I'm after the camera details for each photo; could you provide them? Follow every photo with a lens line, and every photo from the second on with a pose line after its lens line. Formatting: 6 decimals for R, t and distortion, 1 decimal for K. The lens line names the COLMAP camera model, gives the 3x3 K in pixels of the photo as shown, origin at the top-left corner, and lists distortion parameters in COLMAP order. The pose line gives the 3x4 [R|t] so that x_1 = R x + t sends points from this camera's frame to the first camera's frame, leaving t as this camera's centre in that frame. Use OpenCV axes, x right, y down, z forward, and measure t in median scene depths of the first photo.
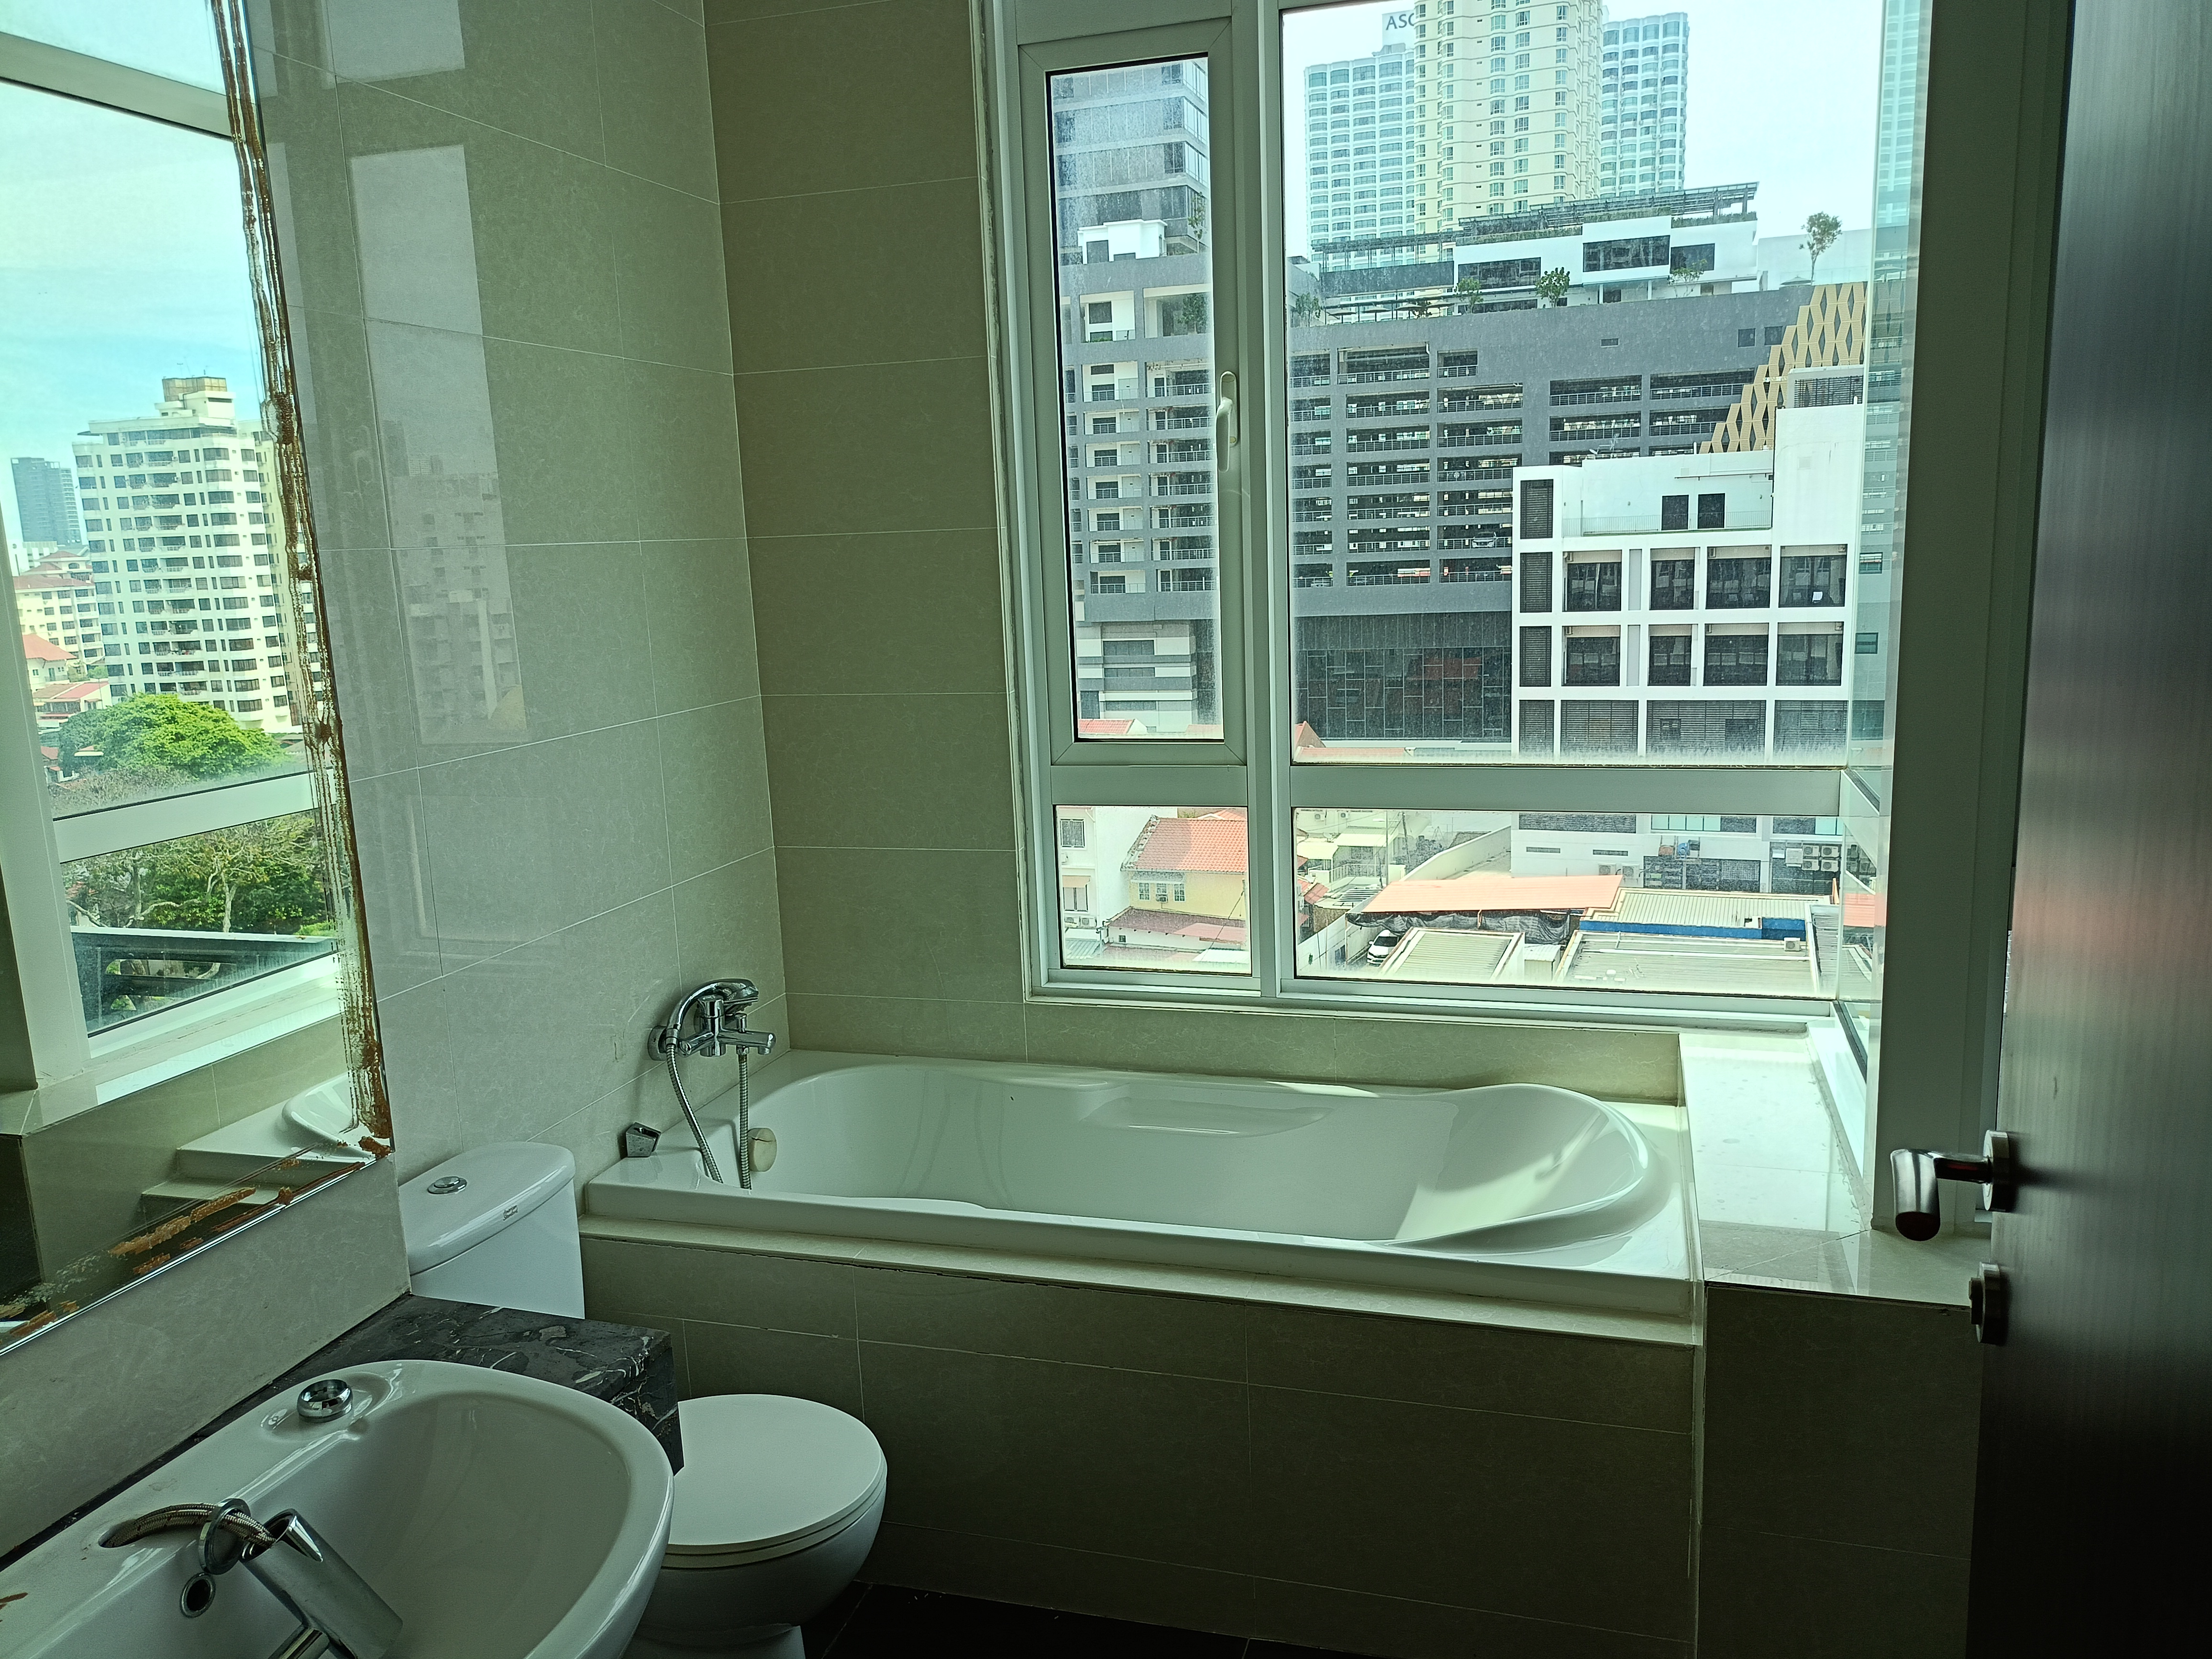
lens RADIAL K [[1647.3, 0, 1112.3], [0, 1647.3, 840.7], [0, 0, 1]] dist [0.043566, -0.031261]
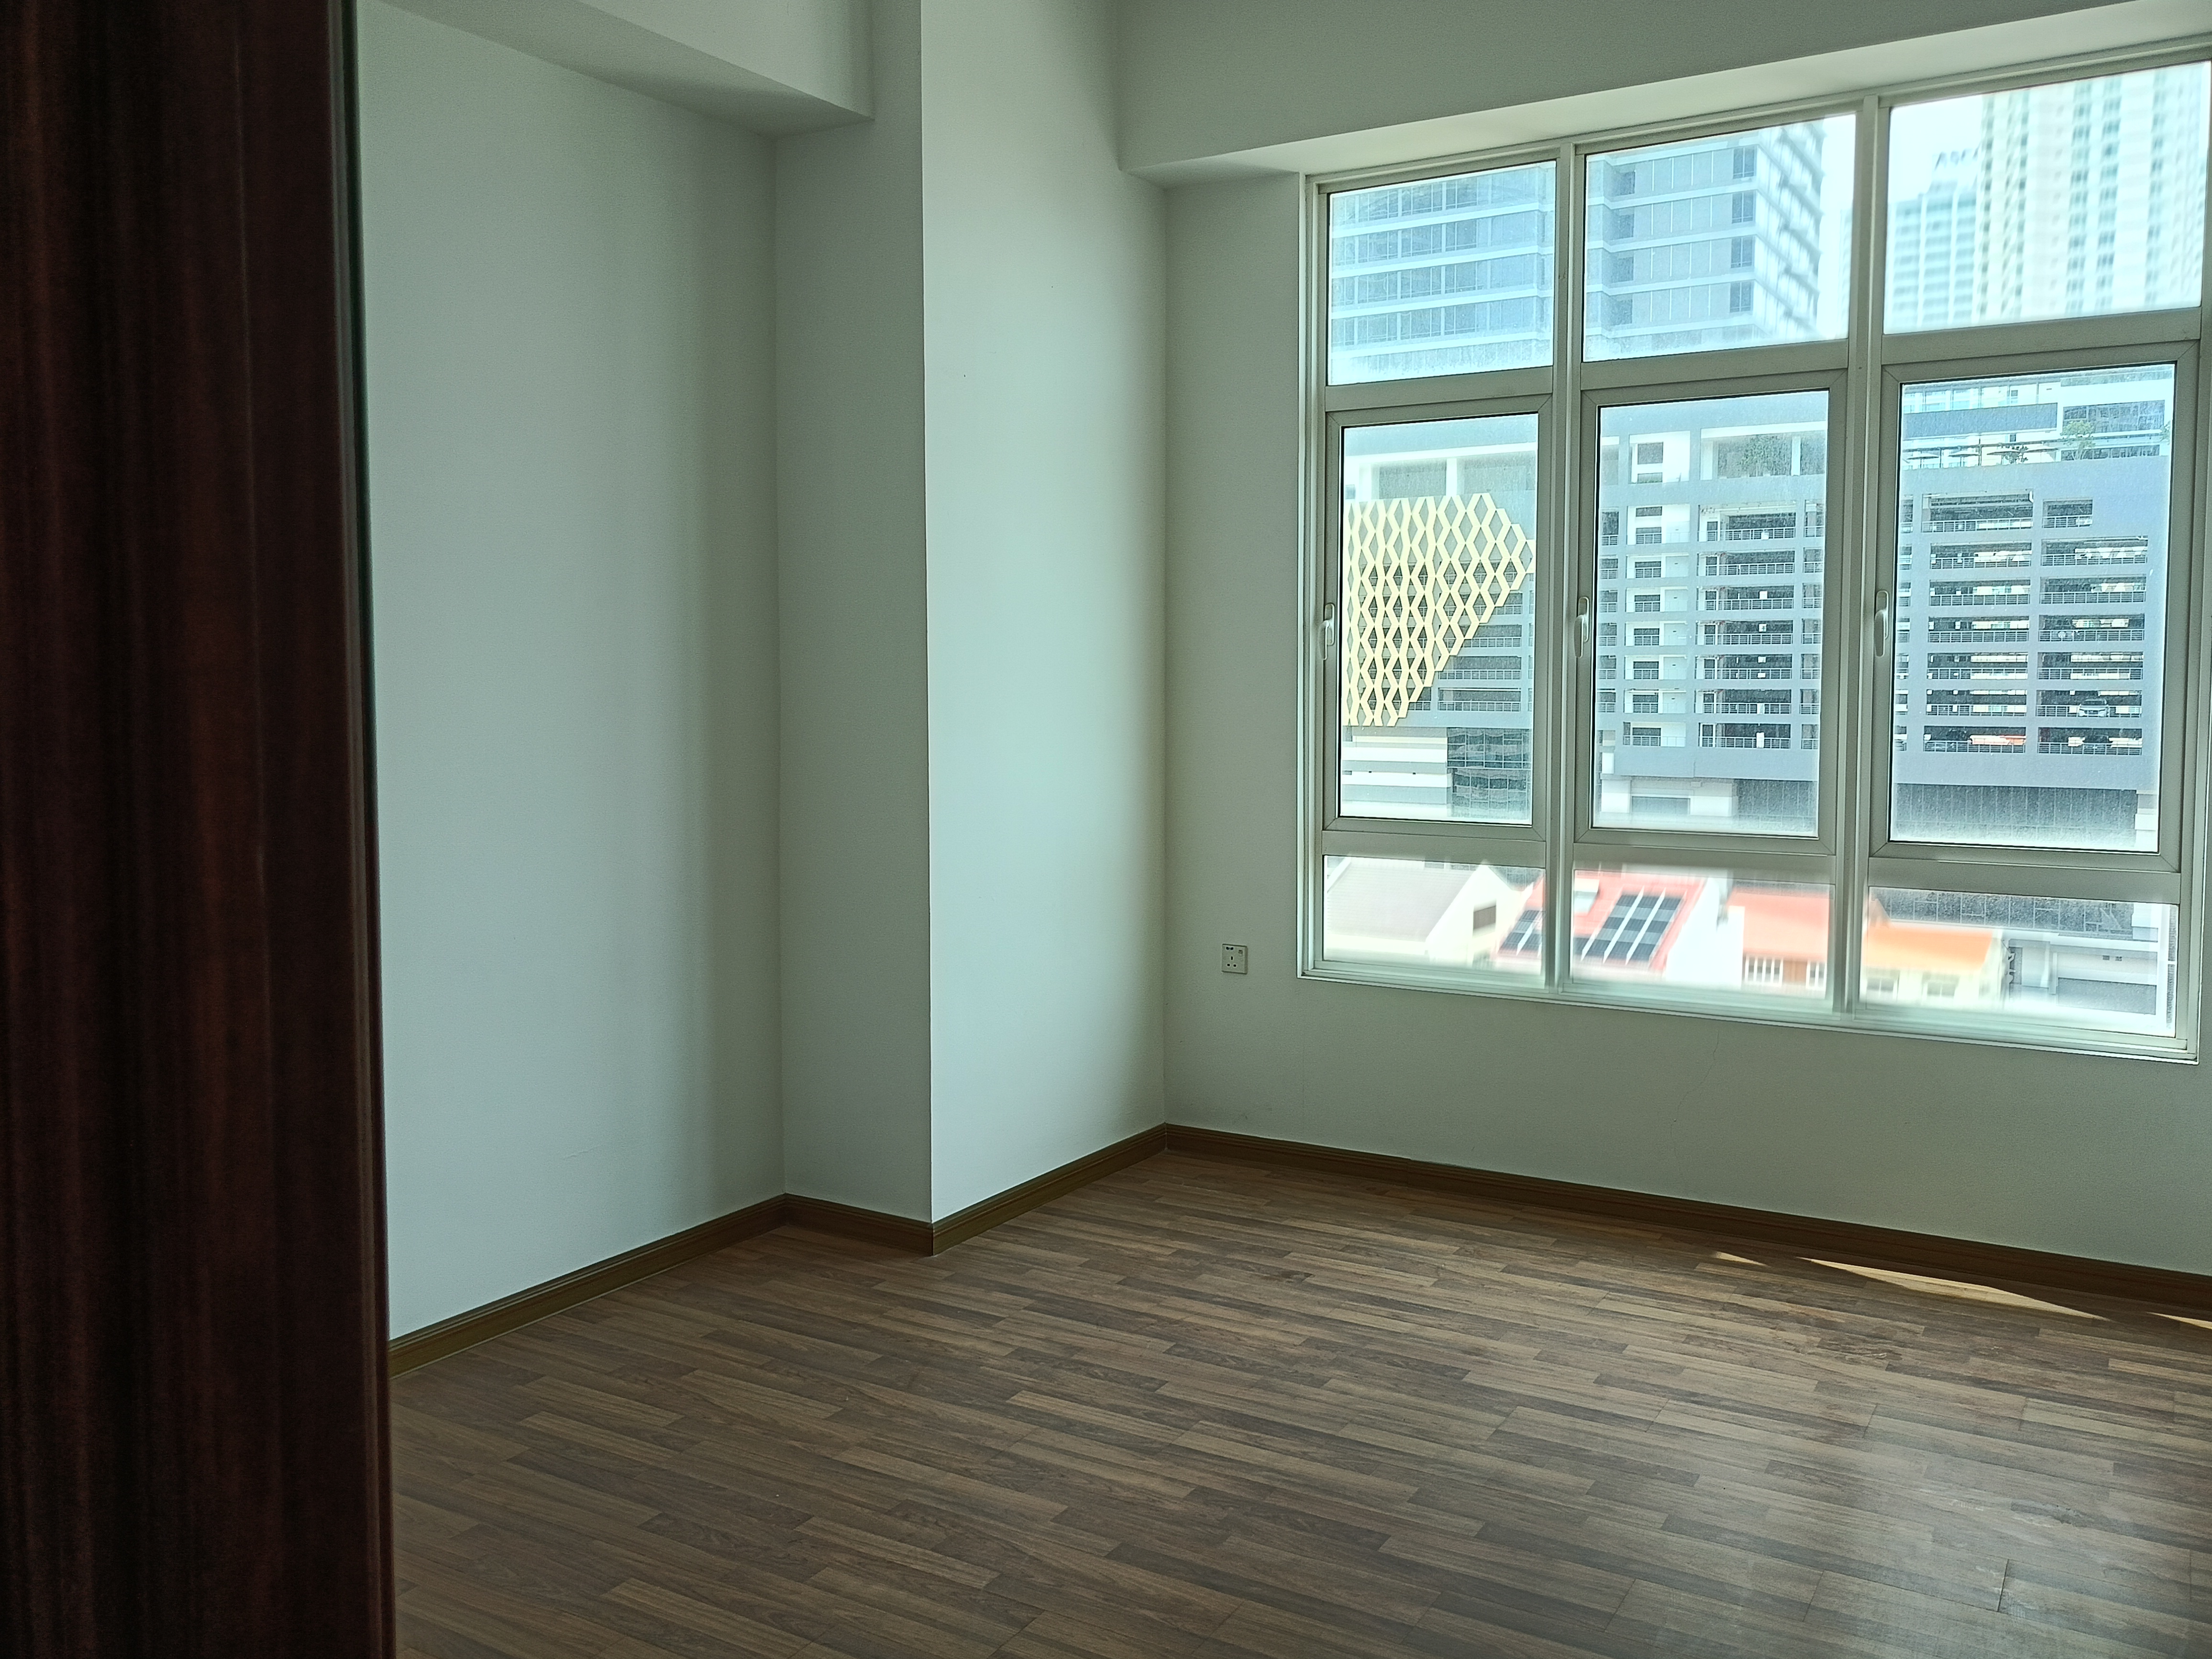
lens RADIAL K [[1647.3, 0, 1112.3], [0, 1647.3, 840.7], [0, 0, 1]] dist [0.043566, -0.031261]
pose [[0.975108, 0.063919, -0.212319, -0.098502], [-0.081452, 0.993861, -0.074879, -0.001598], [0.206230, 0.090309, 0.974327, 0.029226]]
